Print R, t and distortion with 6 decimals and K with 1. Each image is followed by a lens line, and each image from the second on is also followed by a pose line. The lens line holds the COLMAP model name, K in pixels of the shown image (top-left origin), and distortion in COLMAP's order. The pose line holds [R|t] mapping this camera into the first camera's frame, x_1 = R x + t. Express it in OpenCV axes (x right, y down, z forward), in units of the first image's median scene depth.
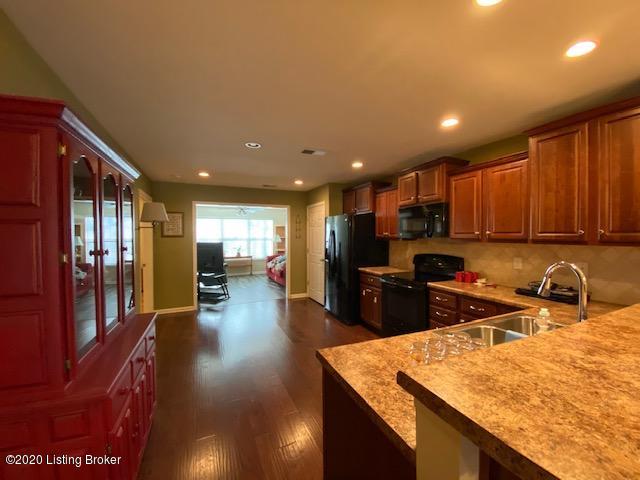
lens RADIAL K [[257.4, 0, 320.3], [0, 257.4, 239.8], [0, 0, 1]] dist [-0.008579, -0.002960]
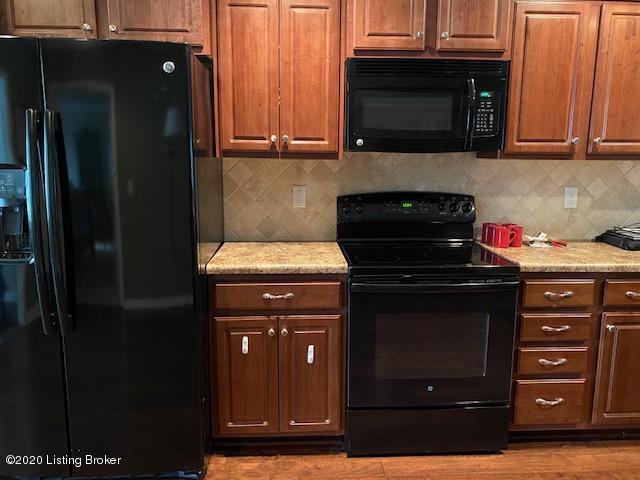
lens RADIAL K [[549.5, 0, 320.3], [0, 549.5, 241.8], [0, 0, 1]] dist [0.004637, 0.004021]
pose [[0.346626, -0.157991, 0.924602, -0.492649], [0.001901, 0.985829, 0.167741, -0.012859], [-0.938001, -0.056385, 0.342015, 1.019407]]
